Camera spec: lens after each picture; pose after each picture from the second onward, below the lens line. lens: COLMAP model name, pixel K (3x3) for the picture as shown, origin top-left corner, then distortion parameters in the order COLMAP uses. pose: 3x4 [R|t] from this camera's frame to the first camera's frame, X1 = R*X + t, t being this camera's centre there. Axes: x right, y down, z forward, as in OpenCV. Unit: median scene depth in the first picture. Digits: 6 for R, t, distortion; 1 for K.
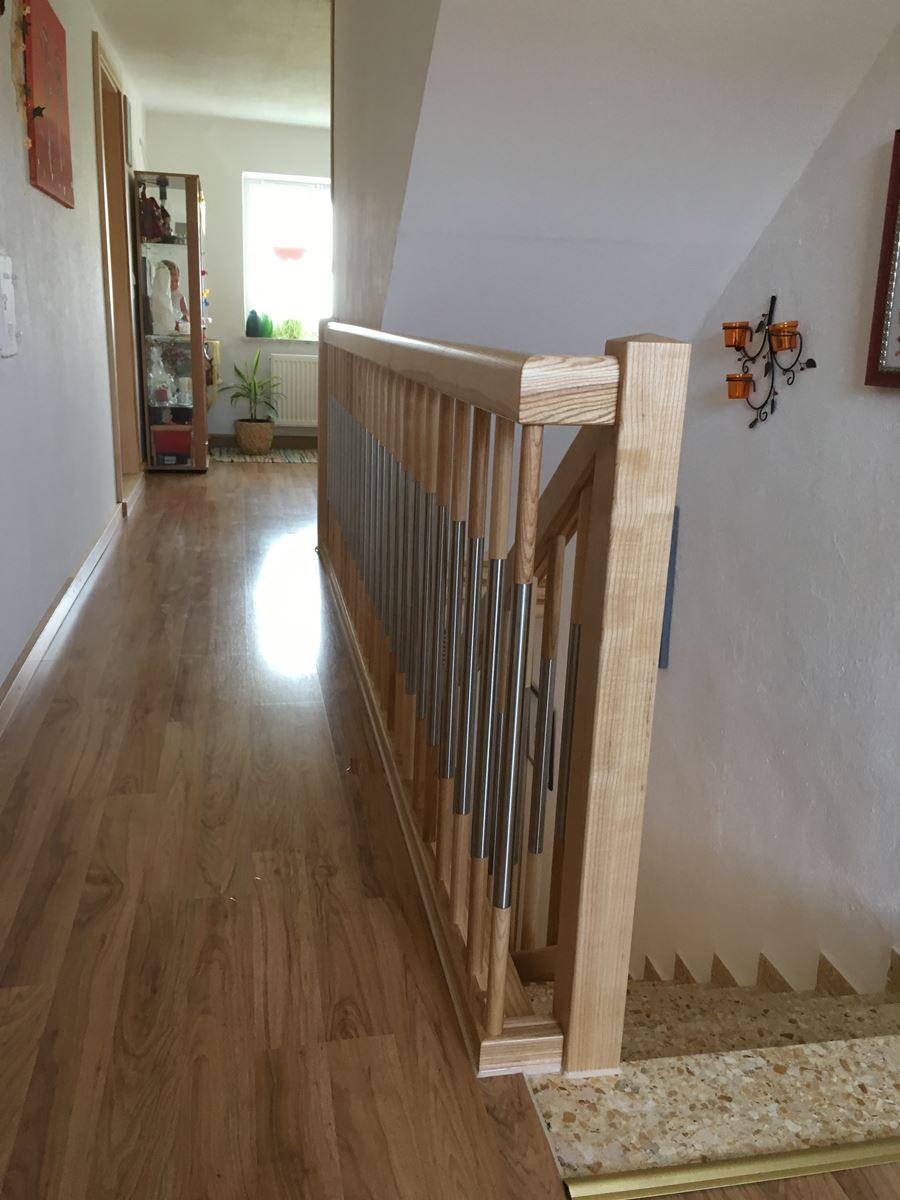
lens RADIAL K [[1017.5, 0, 446.6], [0, 1017.5, 602.6], [0, 0, 1]] dist [0.079583, -0.110151]
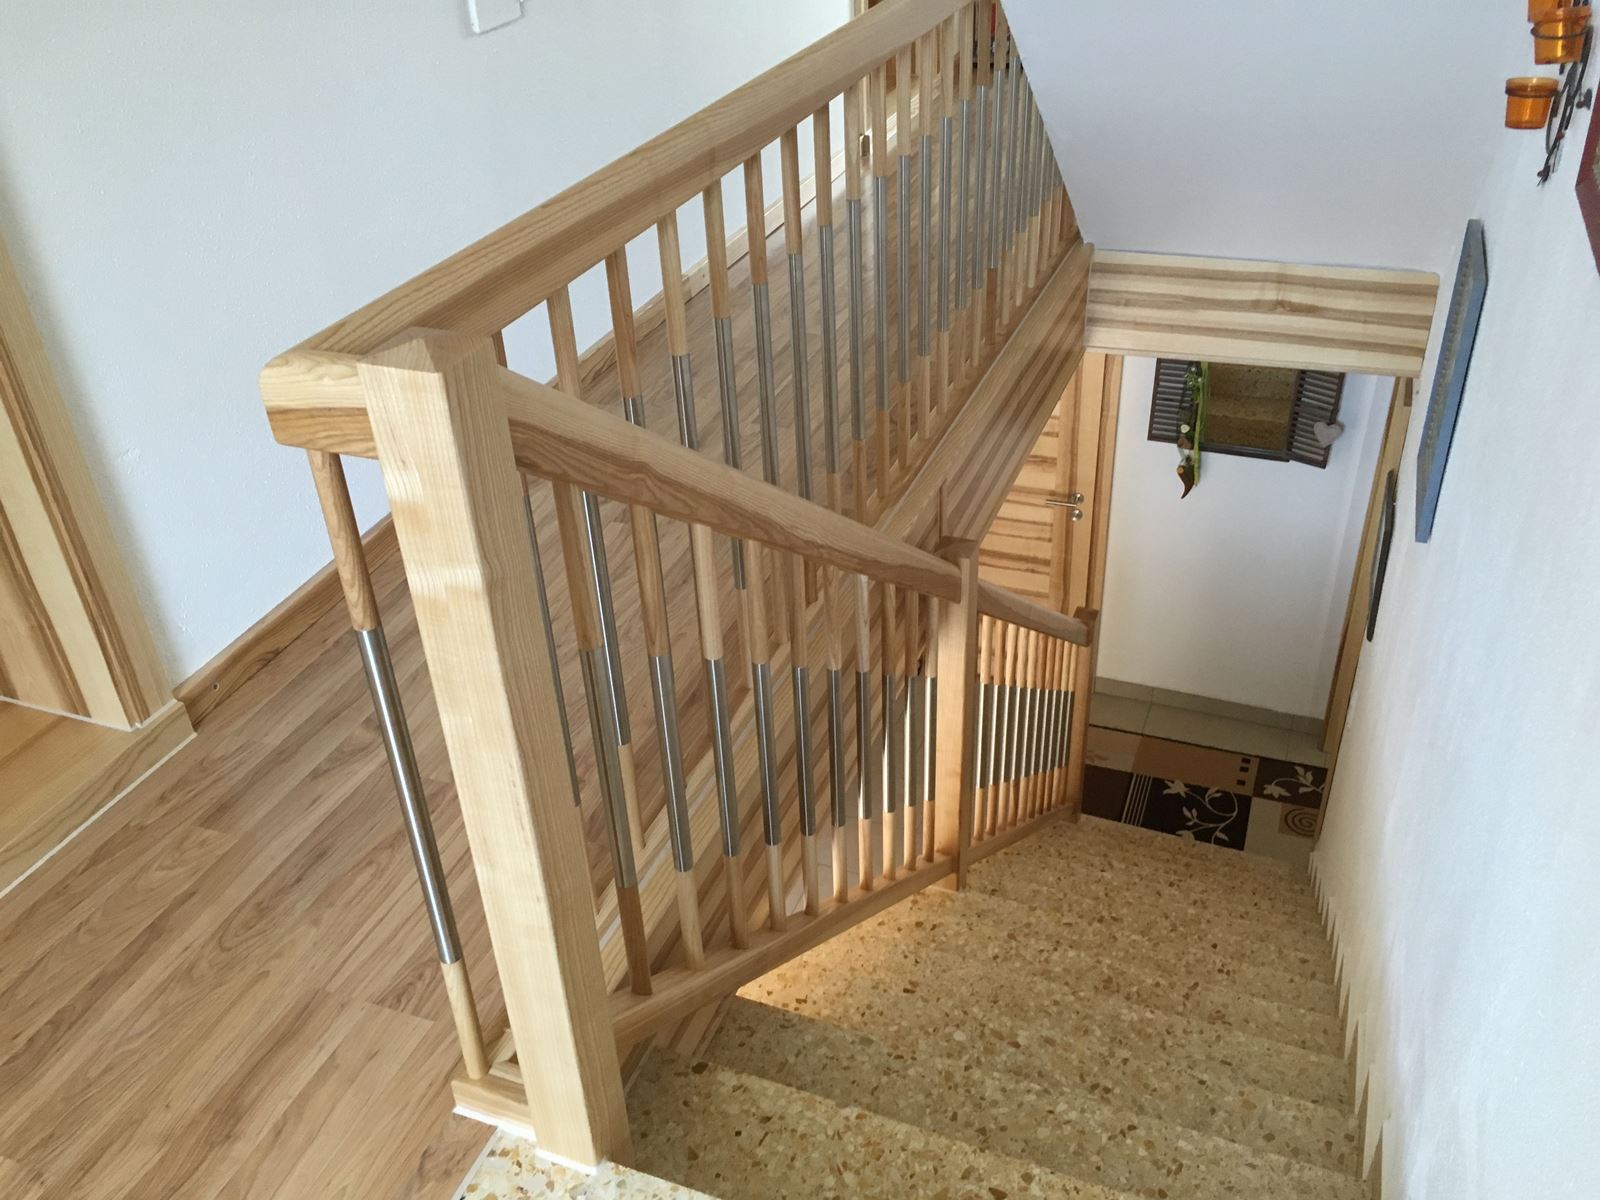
lens RADIAL K [[1356.7, 0, 783.5], [0, 1356.7, 594.4], [0, 0, 1]] dist [0.079583, -0.110151]
pose [[0.834224, 0.223656, -0.504031, 0.781354], [-0.058384, 0.944739, 0.322583, -0.360037], [0.548326, -0.239679, 0.801182, 0.333555]]
